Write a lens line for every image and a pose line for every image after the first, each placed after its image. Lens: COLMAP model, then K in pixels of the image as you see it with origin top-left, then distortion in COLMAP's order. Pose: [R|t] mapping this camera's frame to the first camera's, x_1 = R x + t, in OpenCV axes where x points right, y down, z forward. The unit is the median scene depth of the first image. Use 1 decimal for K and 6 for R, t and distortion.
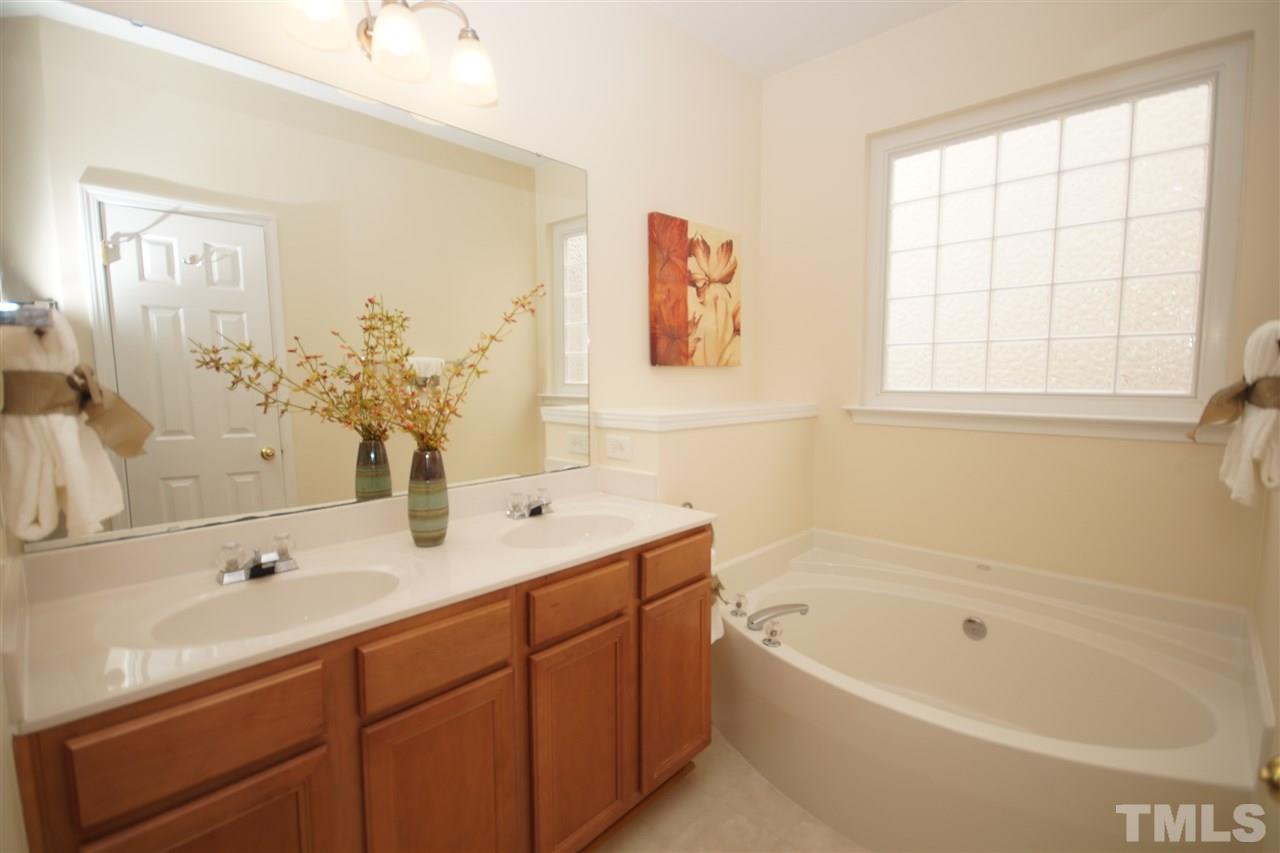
lens RADIAL K [[570.6, 0, 644.1], [0, 570.6, 425.7], [0, 0, 1]] dist [-0.020404, -0.002794]
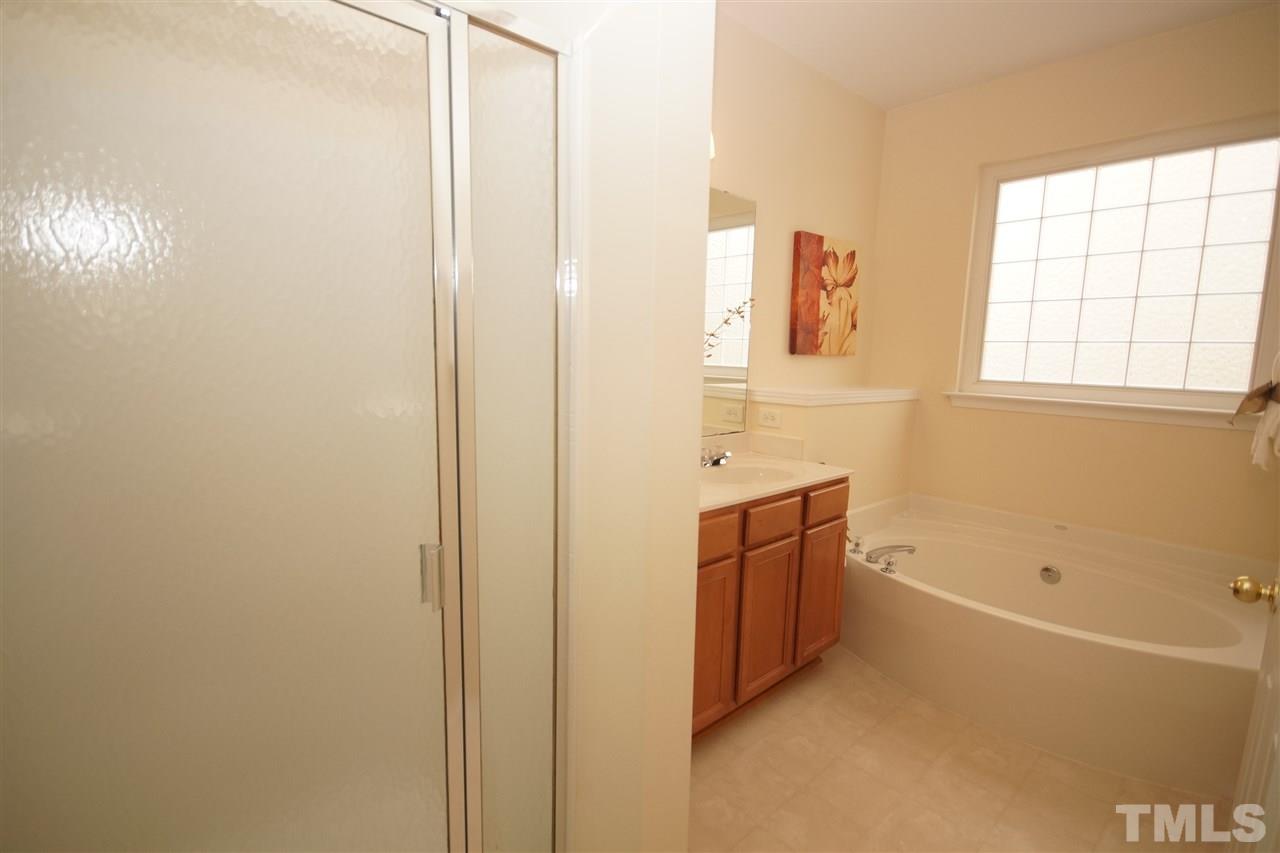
lens RADIAL K [[570.6, 0, 633.2], [0, 570.6, 426.9], [0, 0, 1]] dist [-0.020404, -0.002794]
pose [[0.994634, 0.039144, -0.095761, -0.232175], [-0.035174, 0.998464, 0.042806, 0.014762], [0.097289, -0.039208, 0.994484, -0.322549]]
